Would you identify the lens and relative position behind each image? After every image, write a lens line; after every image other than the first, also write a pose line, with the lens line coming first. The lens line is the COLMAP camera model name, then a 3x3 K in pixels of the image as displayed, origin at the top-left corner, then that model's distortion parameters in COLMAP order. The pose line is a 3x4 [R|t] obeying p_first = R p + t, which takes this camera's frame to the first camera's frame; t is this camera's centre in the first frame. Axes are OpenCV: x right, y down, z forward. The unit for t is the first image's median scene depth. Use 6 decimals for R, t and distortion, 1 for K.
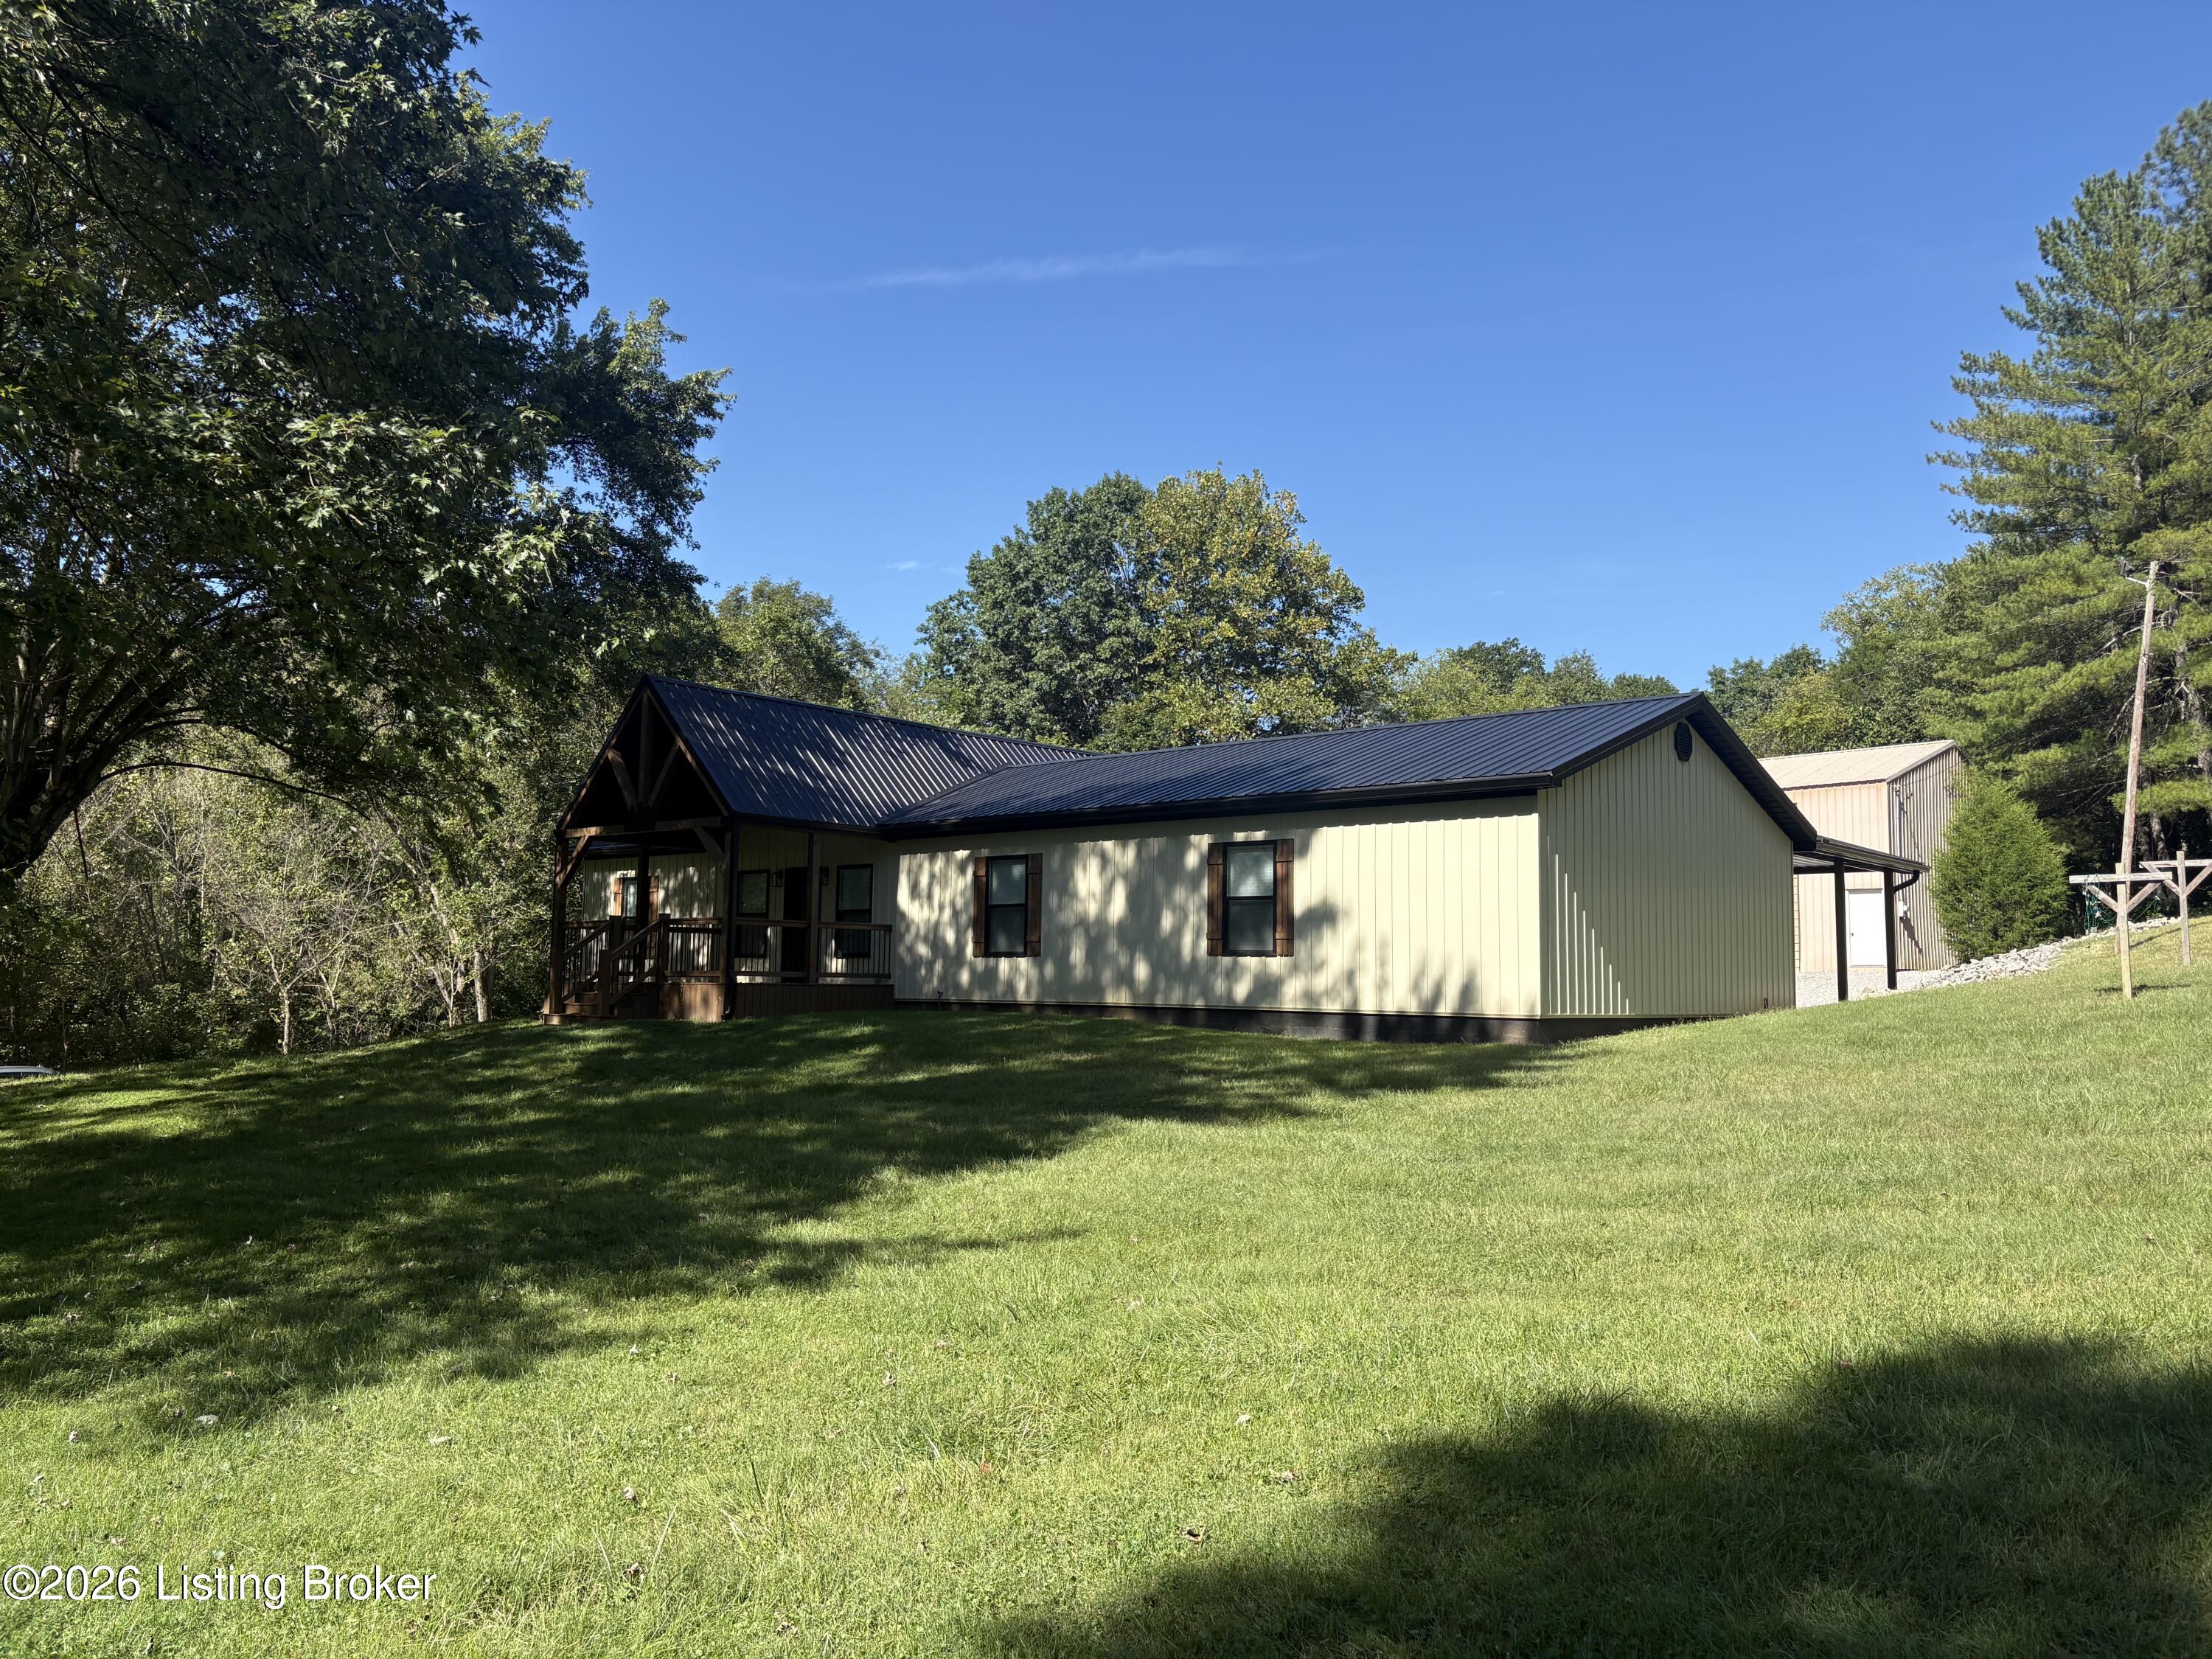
lens RADIAL K [[1749.1, 0, 1106.0], [0, 1749.1, 829.5], [0, 0, 1]] dist [0.051911, -0.057451]
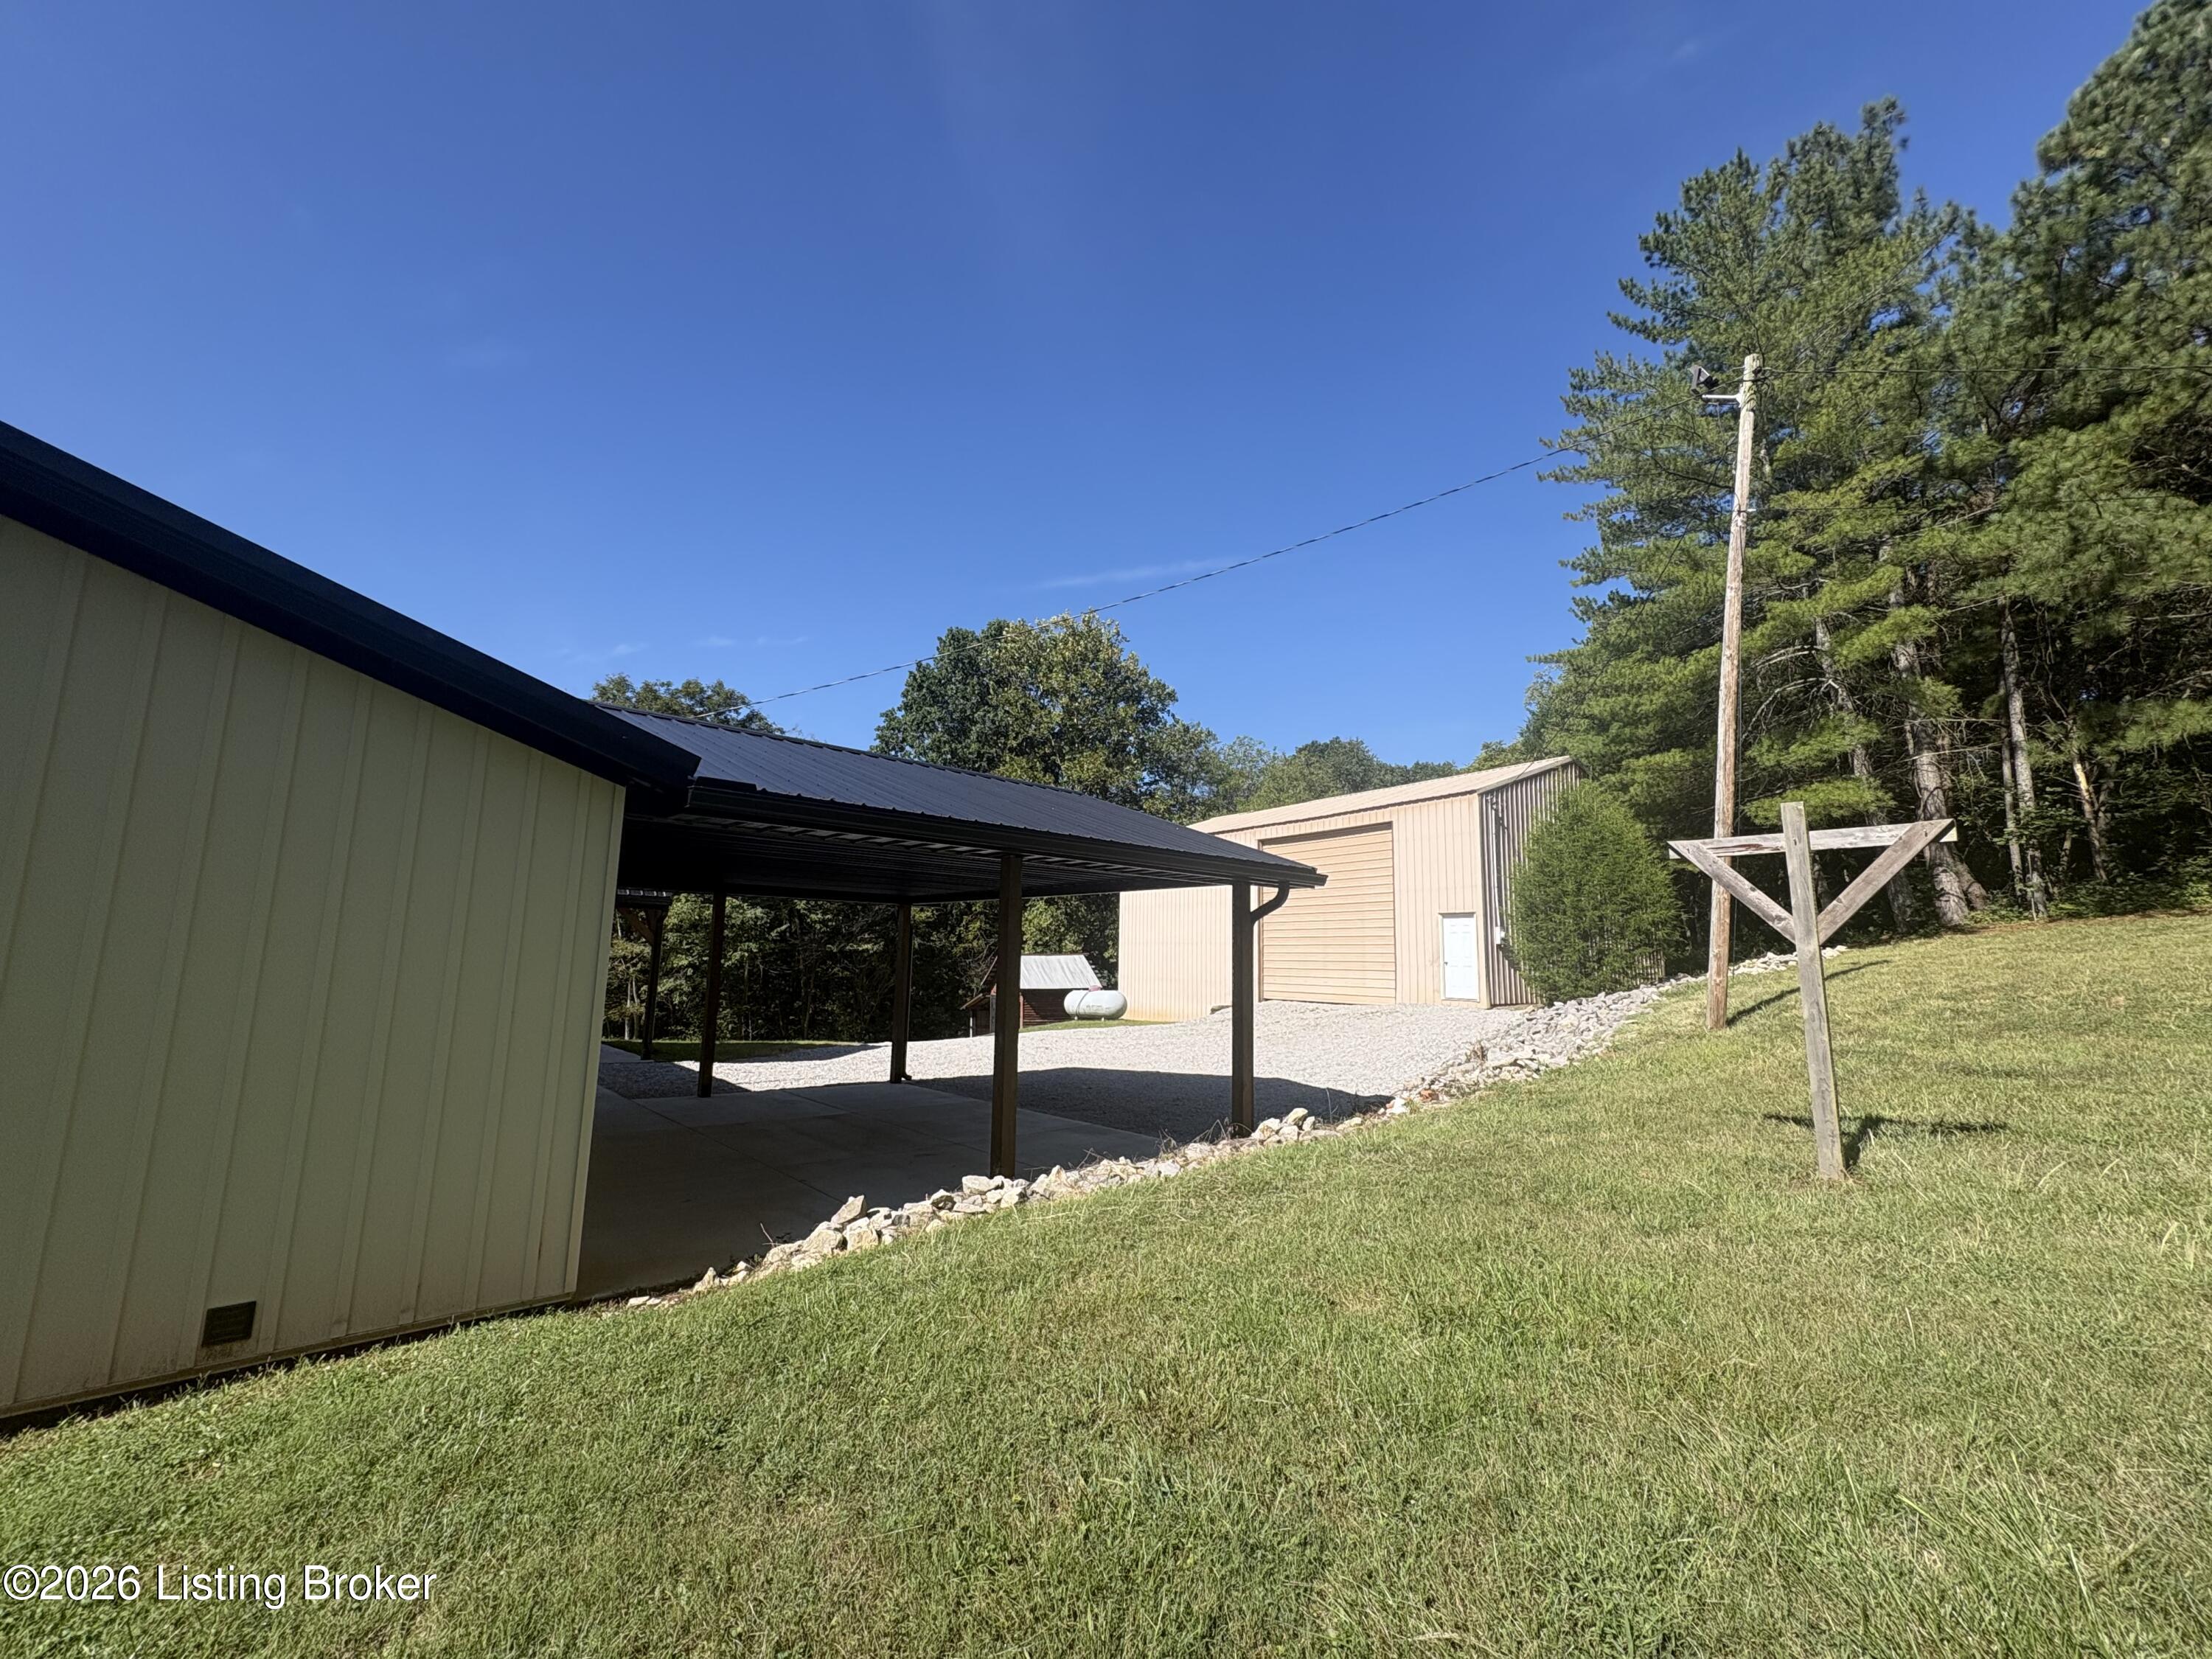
lens RADIAL K [[917.0, 0, 1107.4], [0, 917.0, 826.6], [0, 0, 1]] dist [0.003259, 0.000287]
pose [[0.991473, -0.013409, -0.129623, 0.314811], [0.005974, 0.998323, -0.057579, 0.015580], [0.130178, 0.056314, 0.989890, 0.510558]]
